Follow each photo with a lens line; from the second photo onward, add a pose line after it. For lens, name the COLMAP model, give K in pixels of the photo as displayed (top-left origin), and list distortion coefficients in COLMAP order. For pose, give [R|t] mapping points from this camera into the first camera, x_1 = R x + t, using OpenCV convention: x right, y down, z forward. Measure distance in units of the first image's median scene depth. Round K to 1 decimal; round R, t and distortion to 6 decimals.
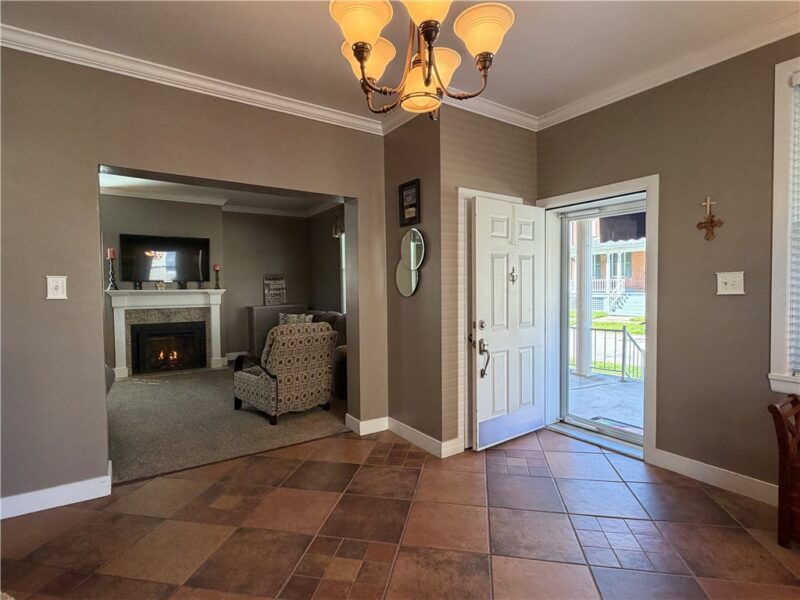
lens RADIAL K [[409.2, 0, 400.0], [0, 409.2, 300.0], [0, 0, 1]] dist [-0.002976, -0.000506]
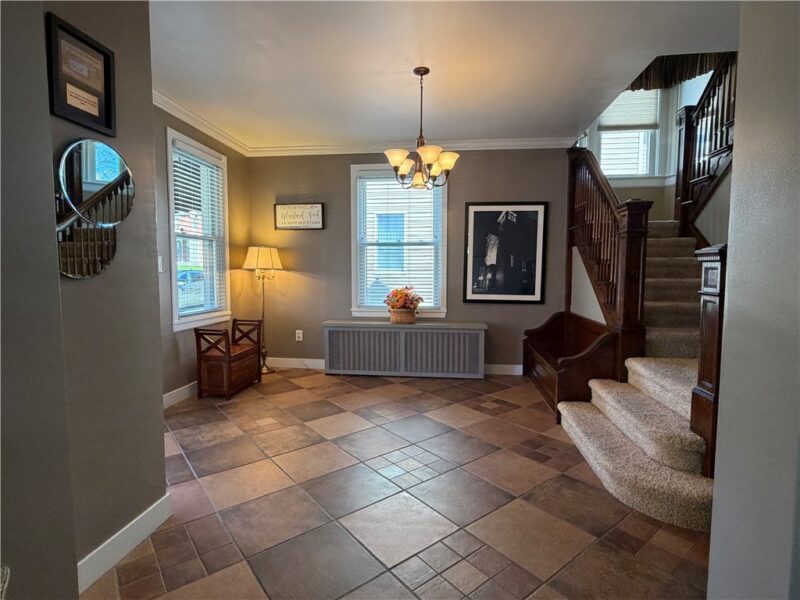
lens RADIAL K [[409.2, 0, 400.0], [0, 409.2, 300.0], [0, 0, 1]] dist [-0.002976, -0.000506]
pose [[-0.754897, -0.040919, 0.654566, -0.586130], [0.027962, 0.995136, 0.094457, -0.021401], [-0.655247, 0.089608, -0.750081, 1.177410]]
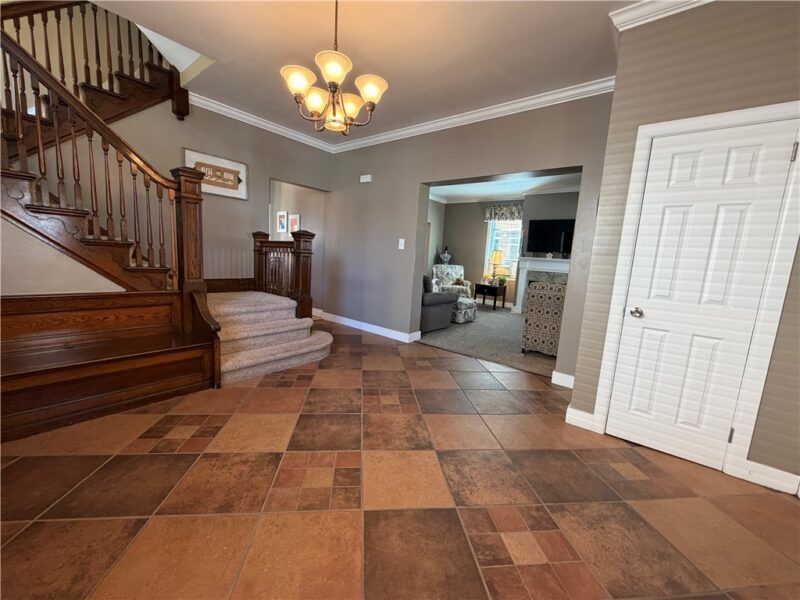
lens RADIAL K [[319.5, 0, 400.0], [0, 319.5, 300.0], [0, 0, 1]] dist [0.000816, 0.000050]
pose [[0.293309, 0.159524, -0.942614, 0.640821], [-0.092335, 0.986098, 0.138152, 0.023092], [0.951548, 0.046515, 0.303961, 0.351104]]
